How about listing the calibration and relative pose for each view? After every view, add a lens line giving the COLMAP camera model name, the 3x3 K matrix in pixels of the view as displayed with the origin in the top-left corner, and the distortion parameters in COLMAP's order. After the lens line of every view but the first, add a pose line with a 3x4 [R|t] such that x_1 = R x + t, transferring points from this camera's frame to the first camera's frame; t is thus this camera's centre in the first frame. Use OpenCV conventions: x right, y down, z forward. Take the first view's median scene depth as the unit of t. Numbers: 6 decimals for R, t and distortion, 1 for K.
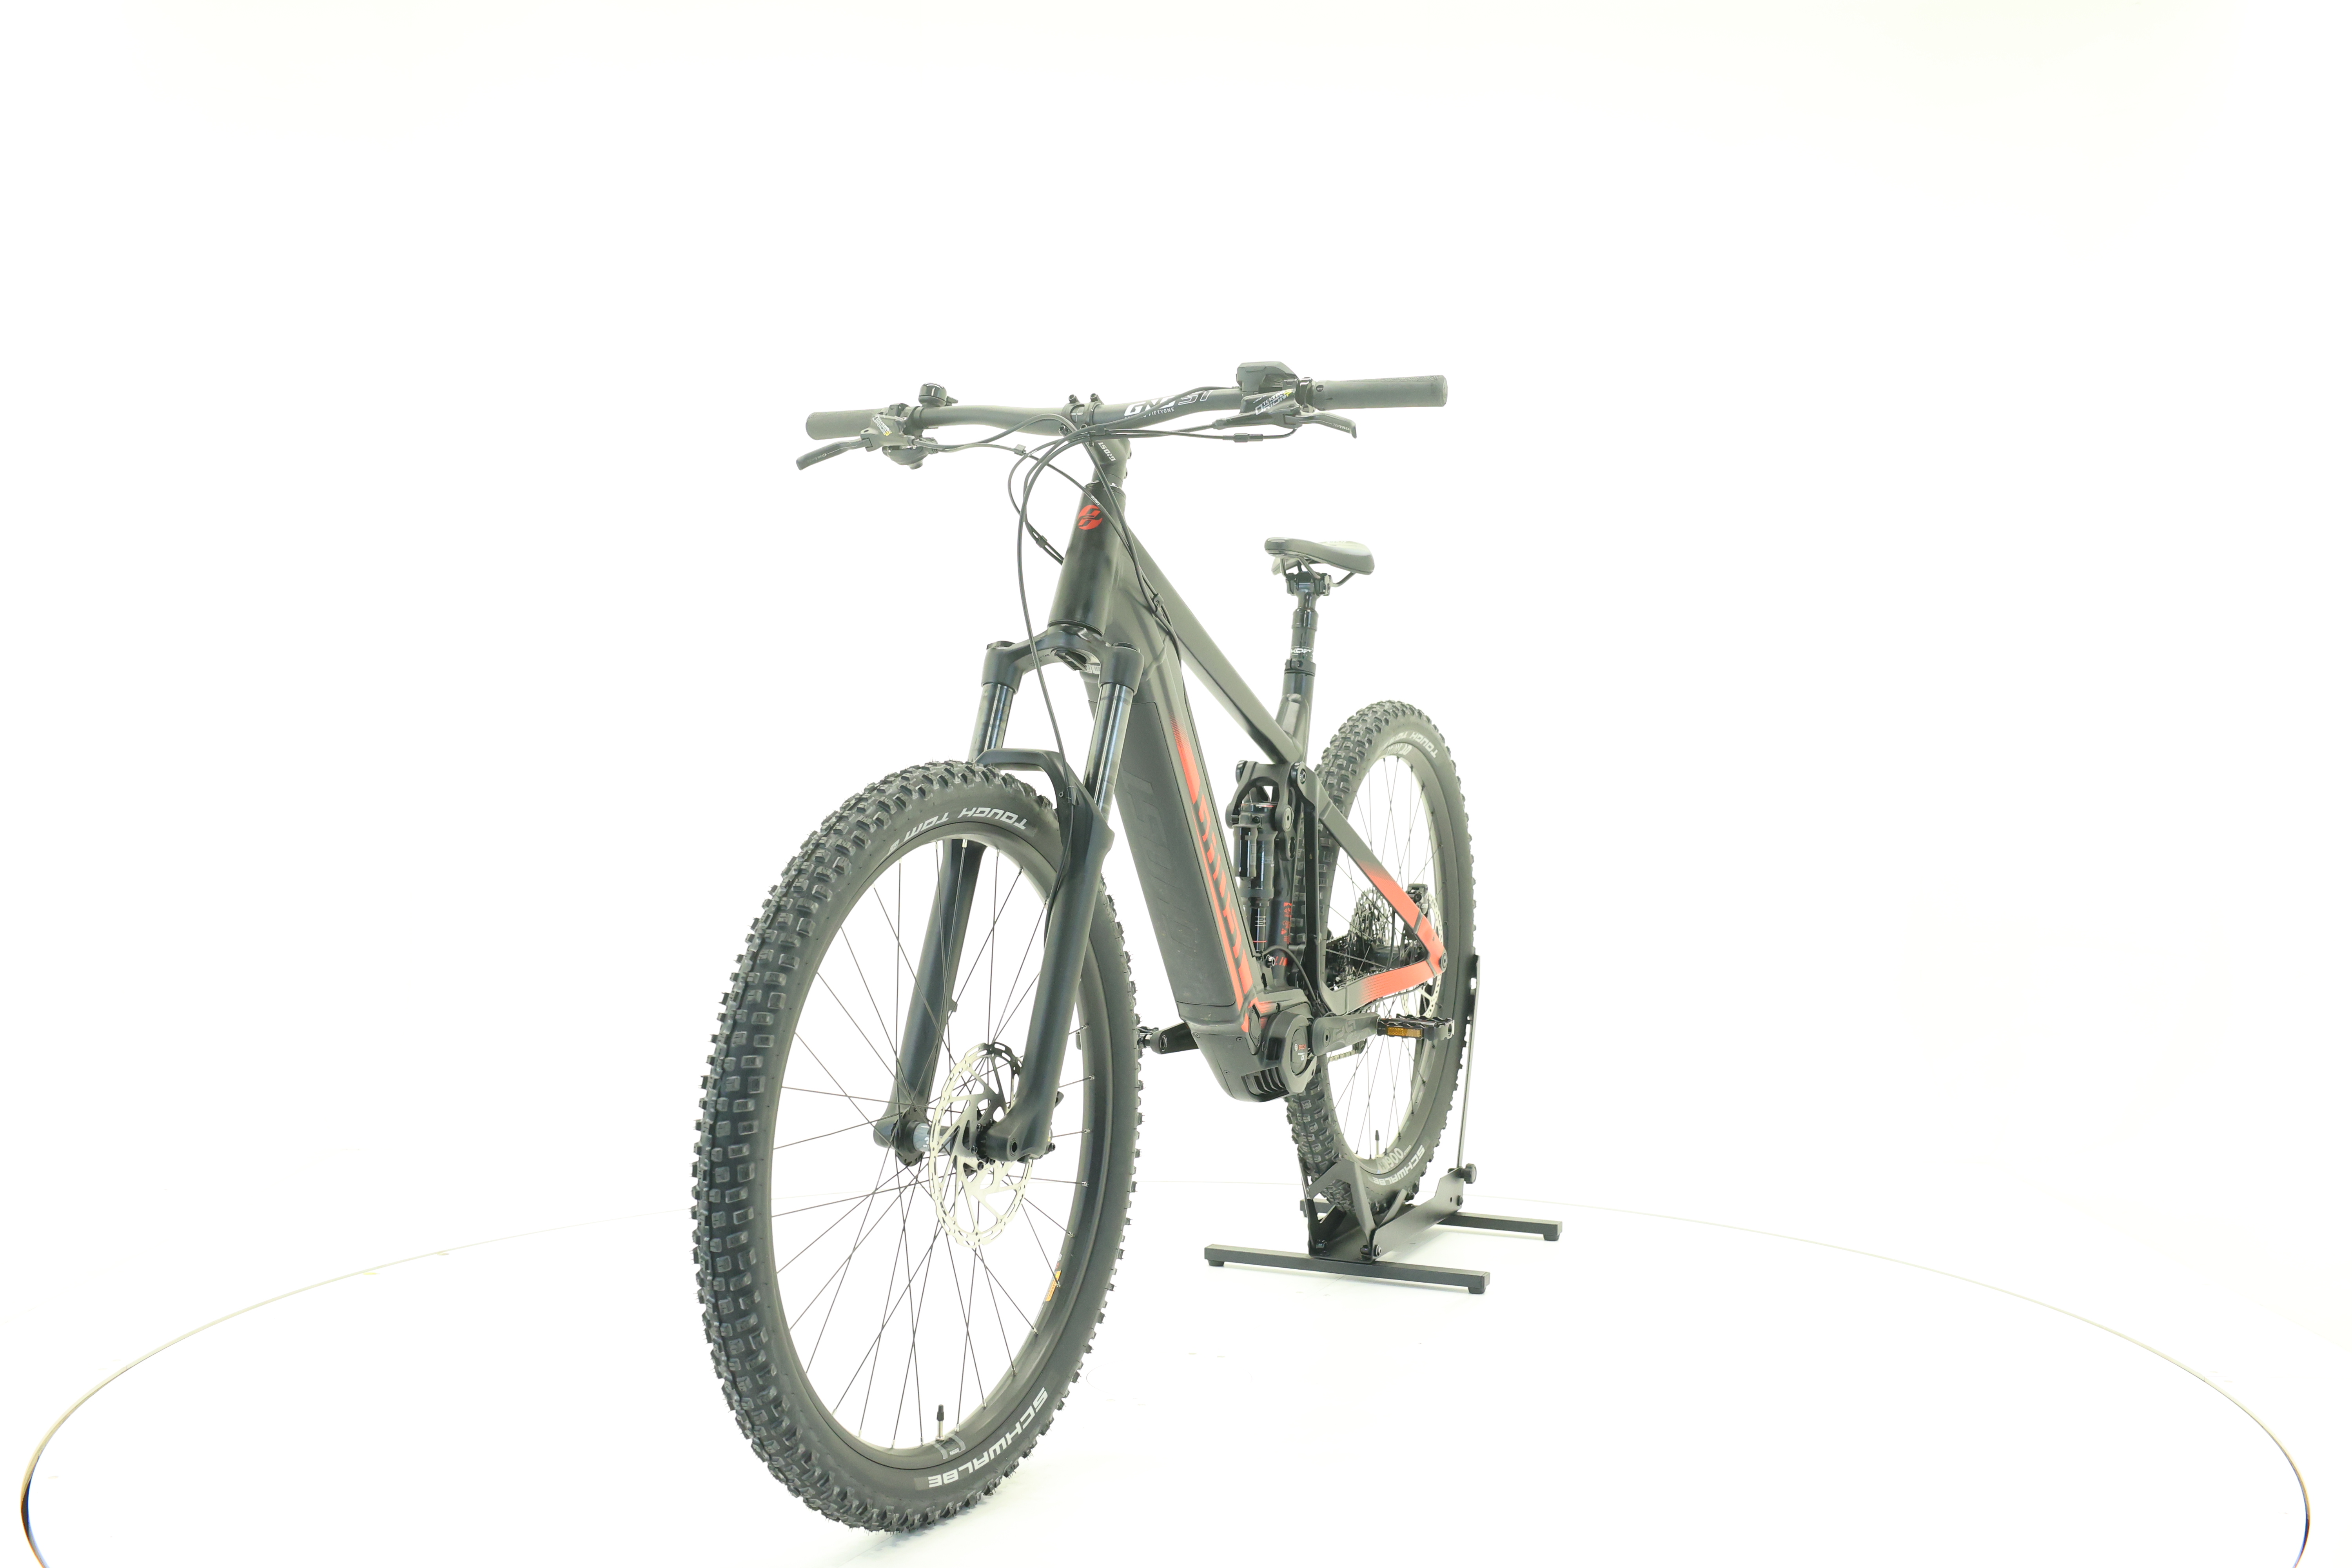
lens RADIAL K [[2462.9, 0, 1175.6], [0, 2462.9, 782.3], [0, 0, 1]] dist [-0.004488, 0.000000]
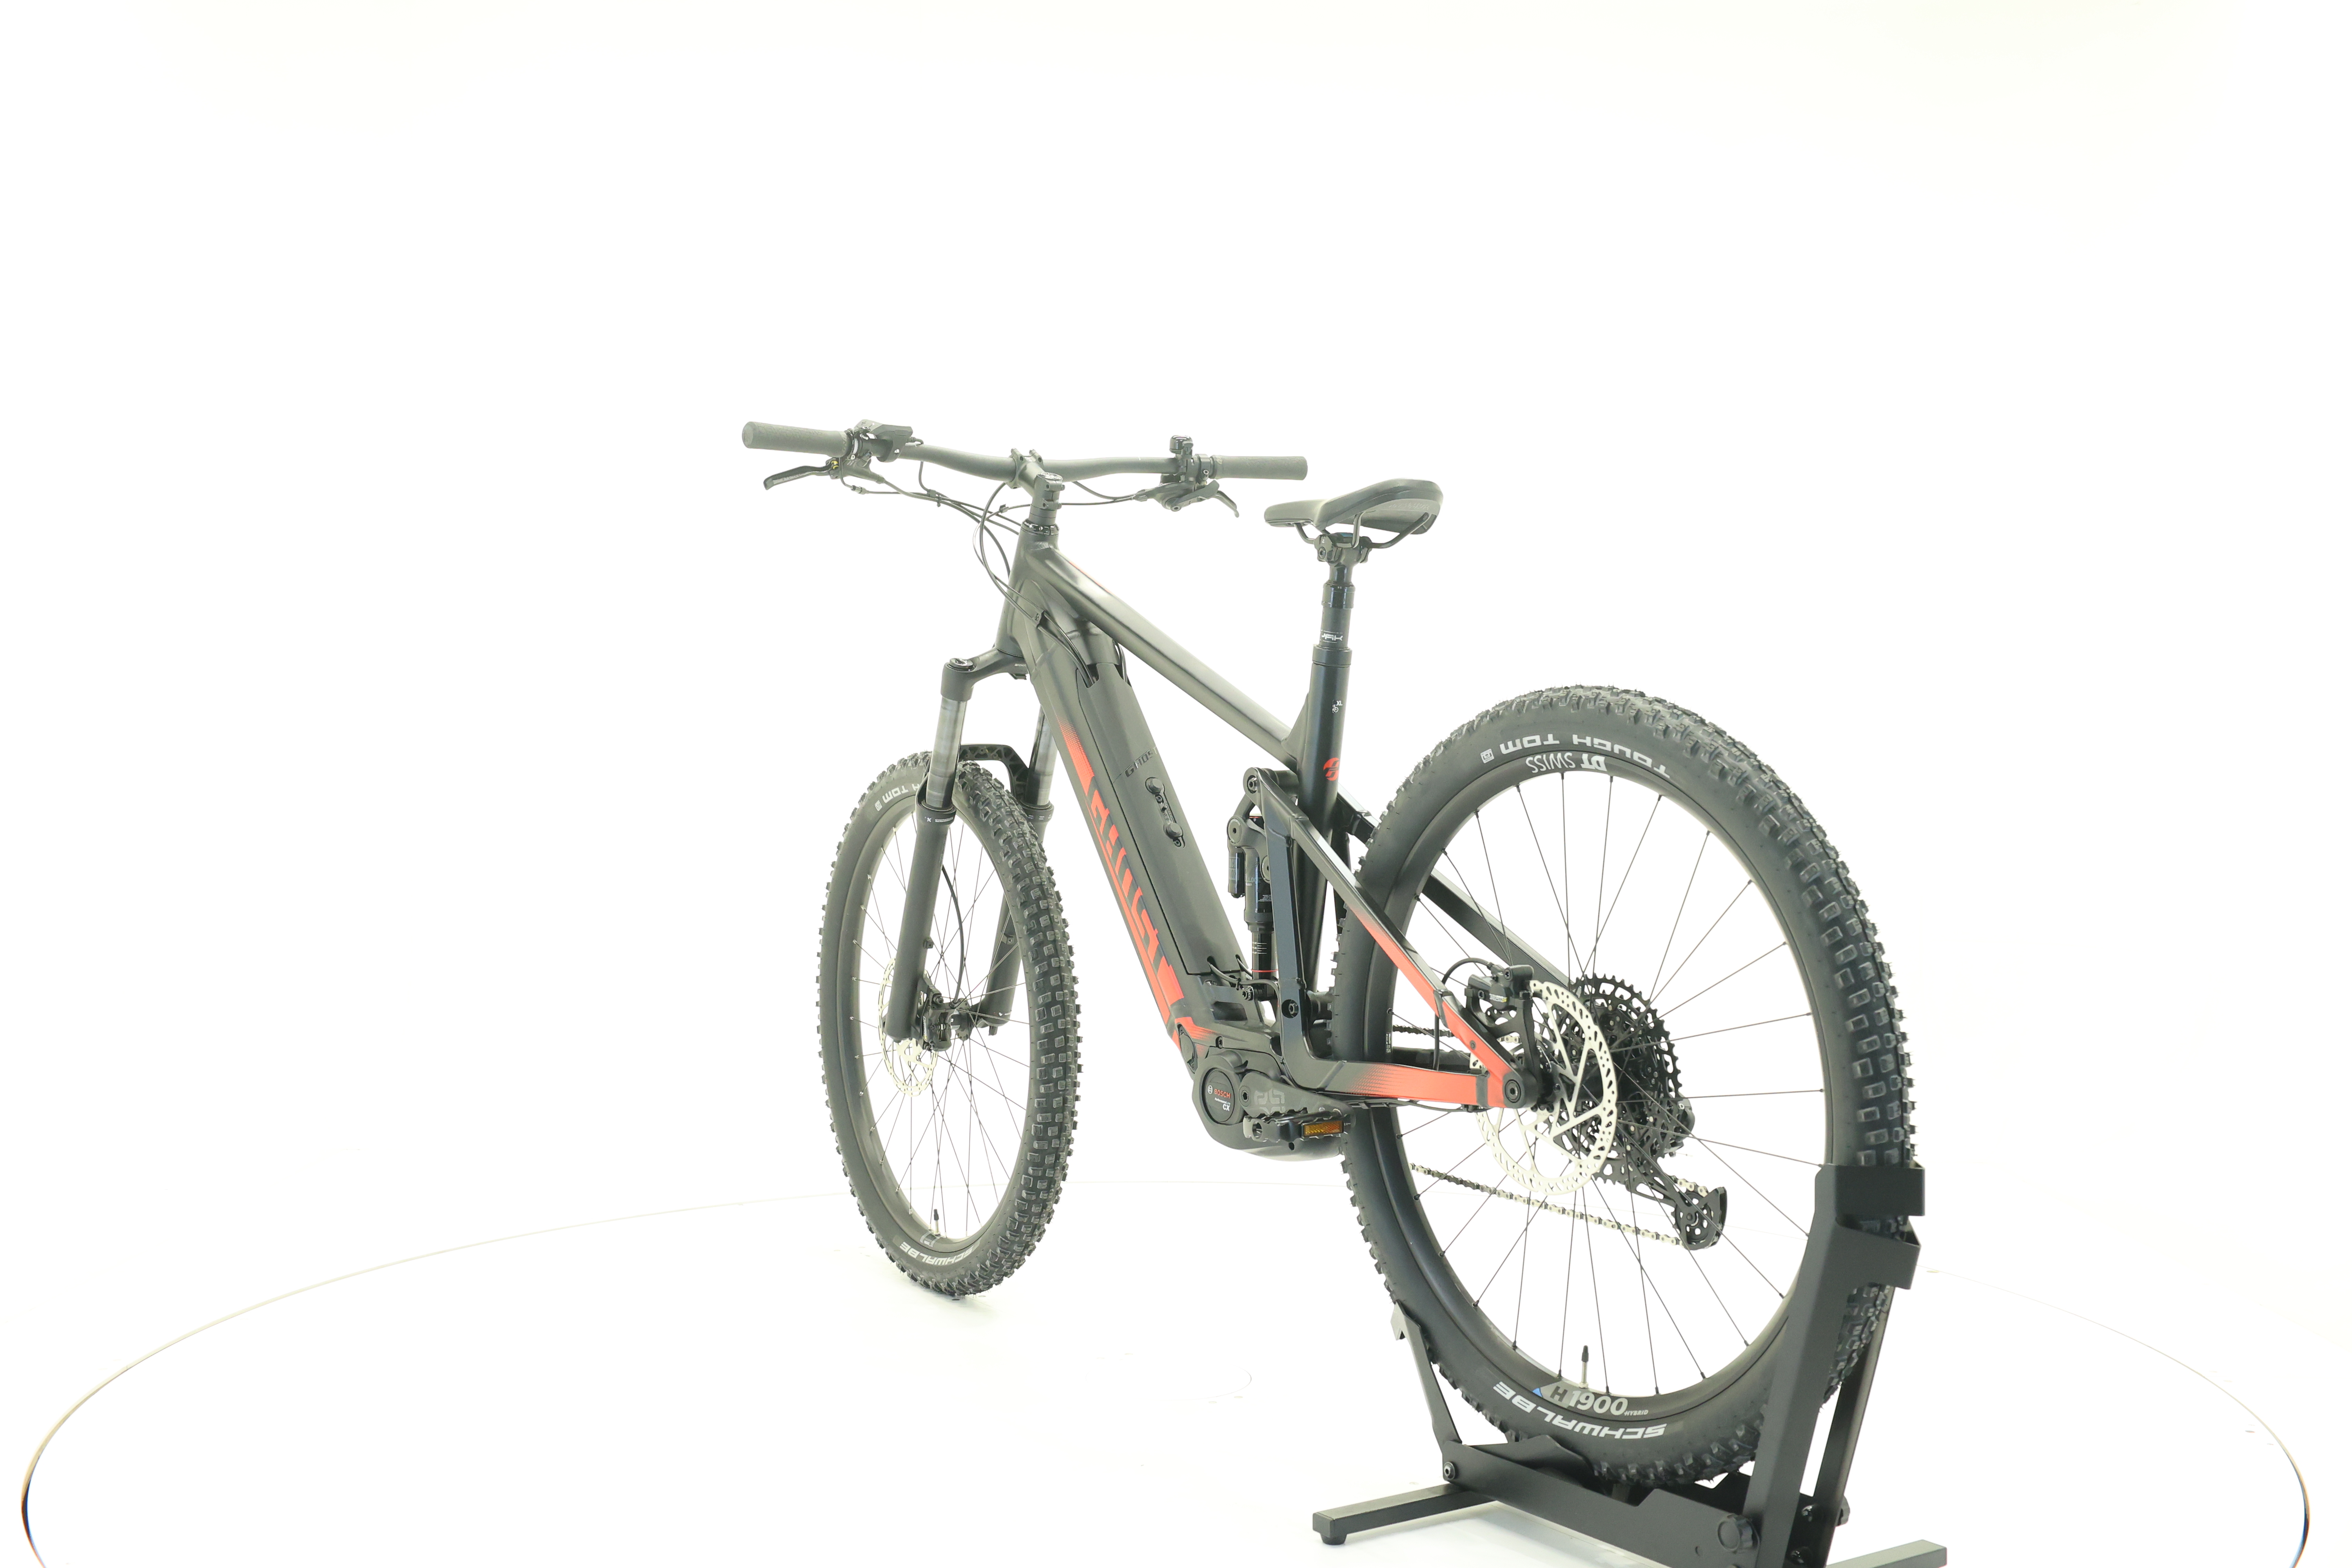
lens RADIAL K [[2462.9, 0, 1178.7], [0, 2462.9, 774.3], [0, 0, 1]] dist [-0.004488, 0.000000]
pose [[-0.527271, 0.007899, -0.849661, 0.947653], [-0.026590, 0.999314, 0.025791, -0.032594], [0.849281, 0.036192, -0.526699, 1.710059]]
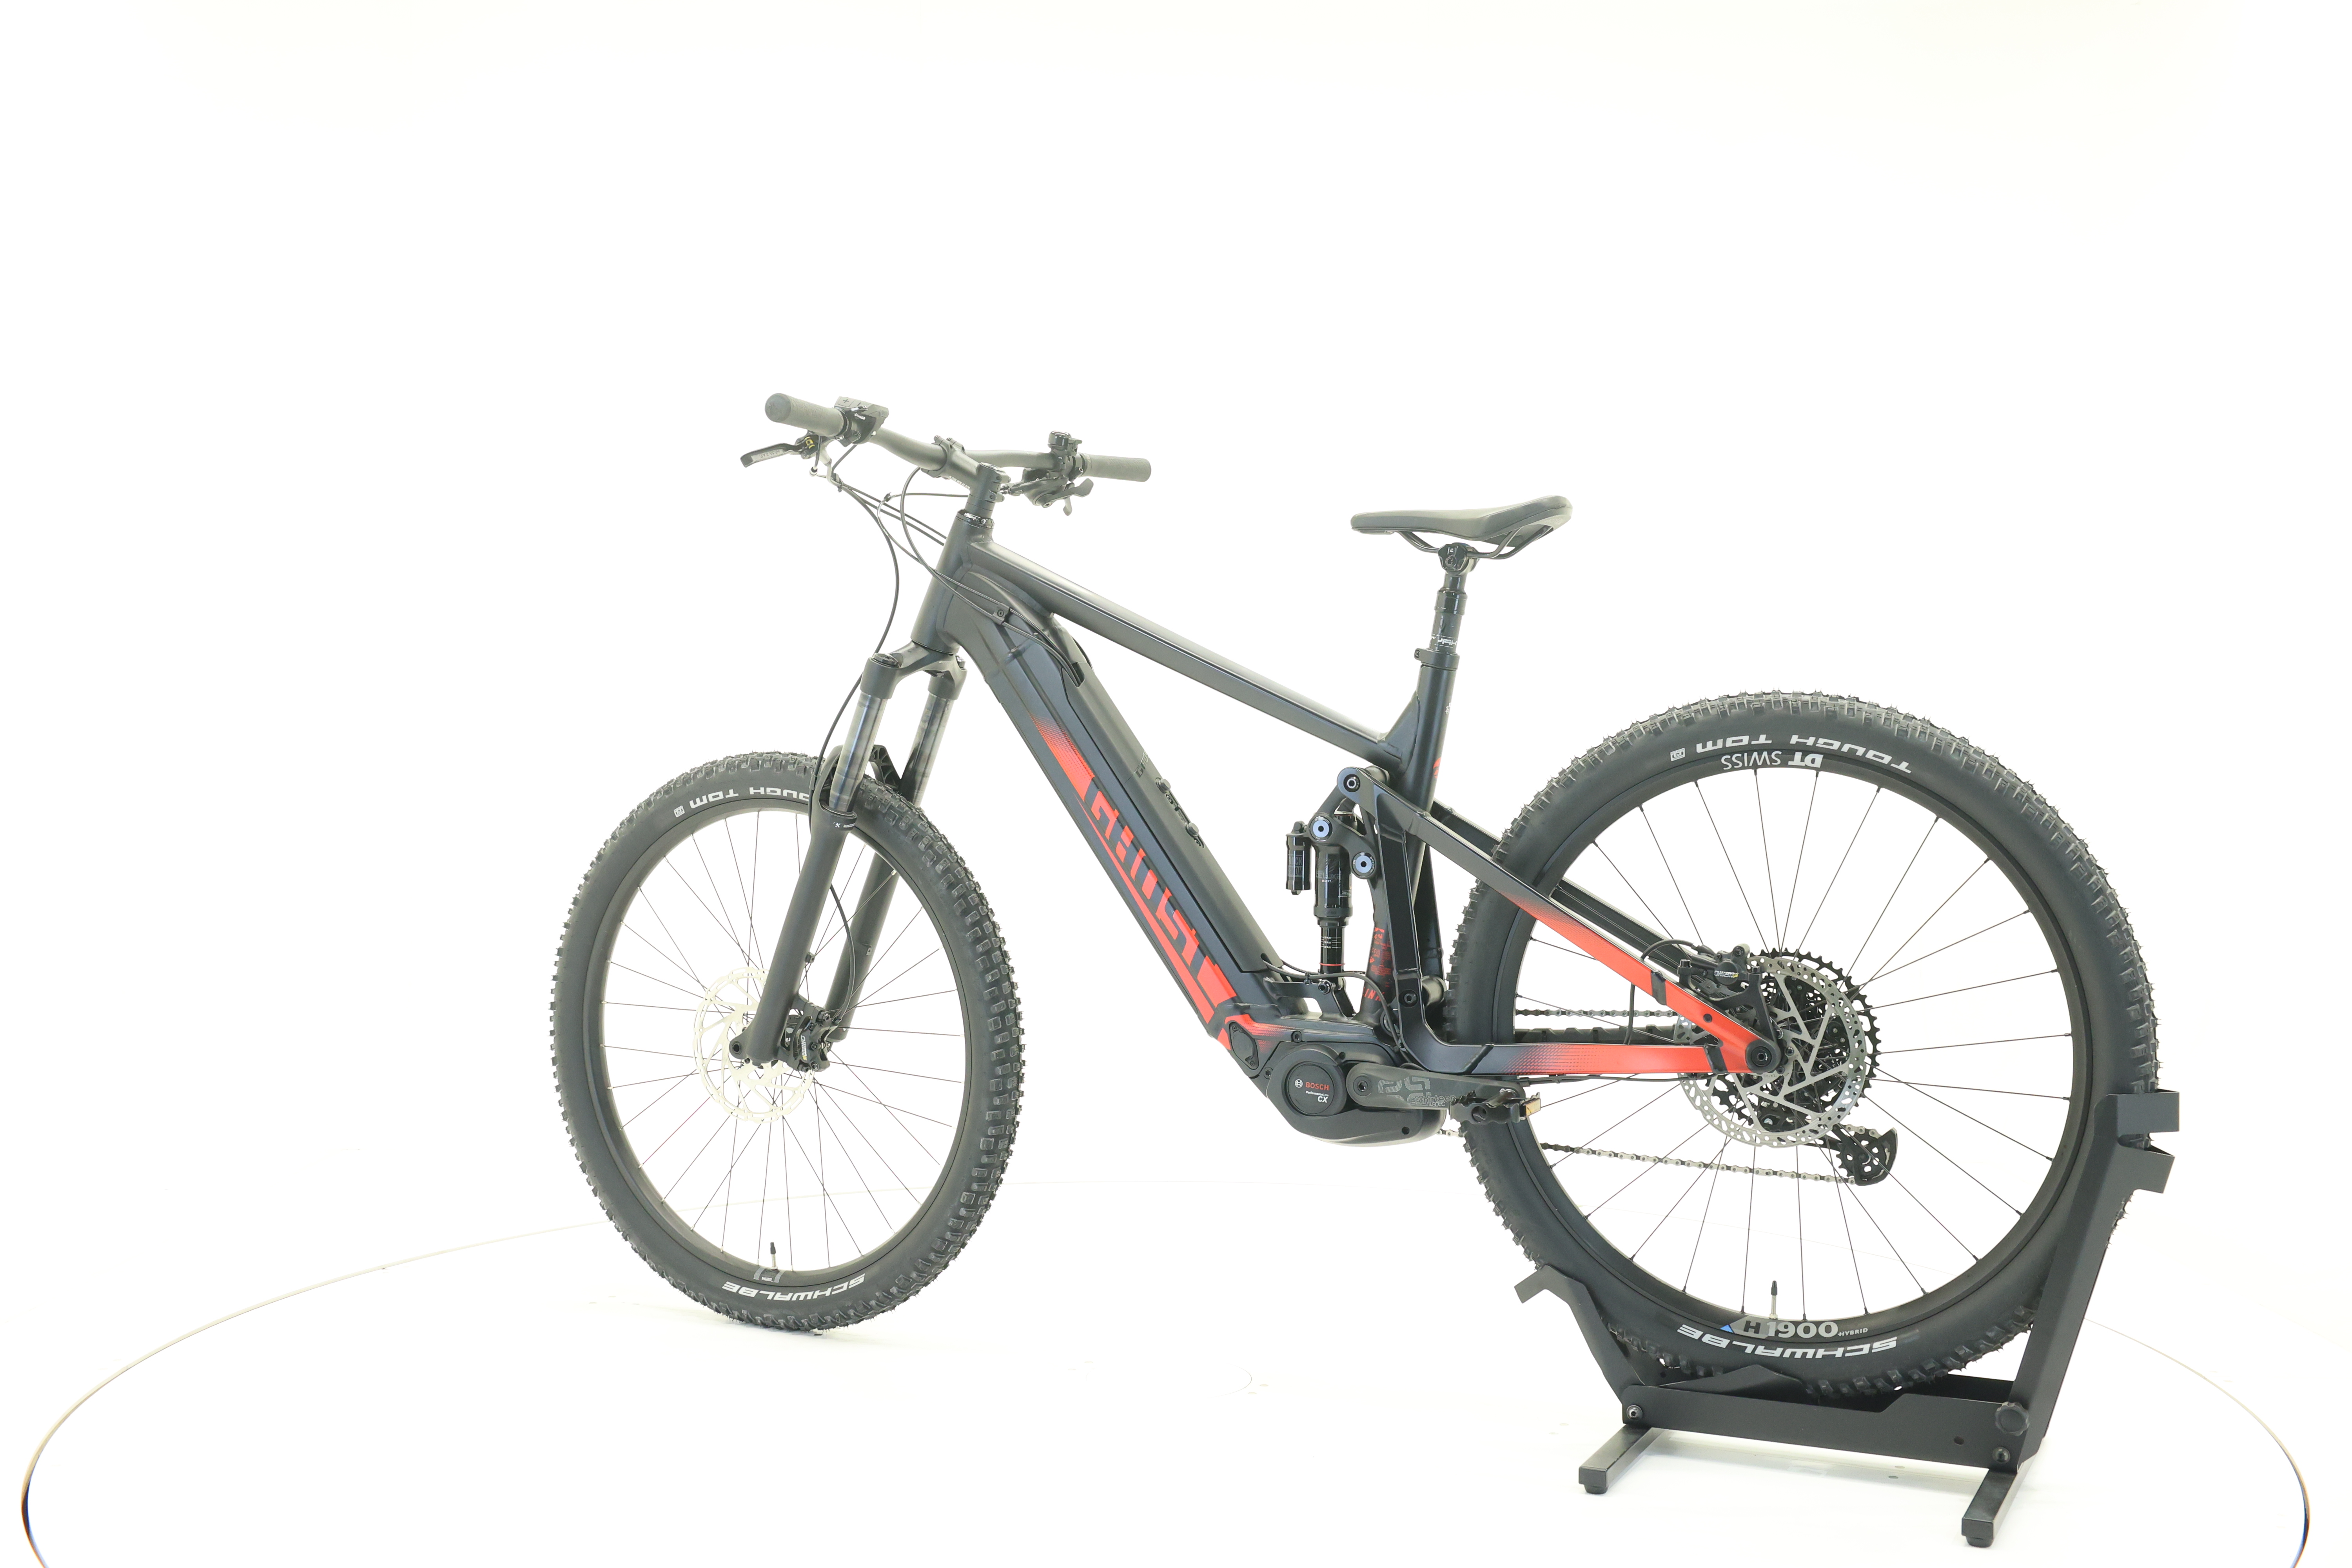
lens RADIAL K [[2462.9, 0, 1183.5], [0, 2462.9, 777.4], [0, 0, 1]] dist [-0.004488, 0.000000]
pose [[-0.028900, 0.014294, -0.999480, 1.116471], [-0.027671, 0.999503, 0.015094, -0.019292], [0.999199, 0.028093, -0.028491, 1.154997]]
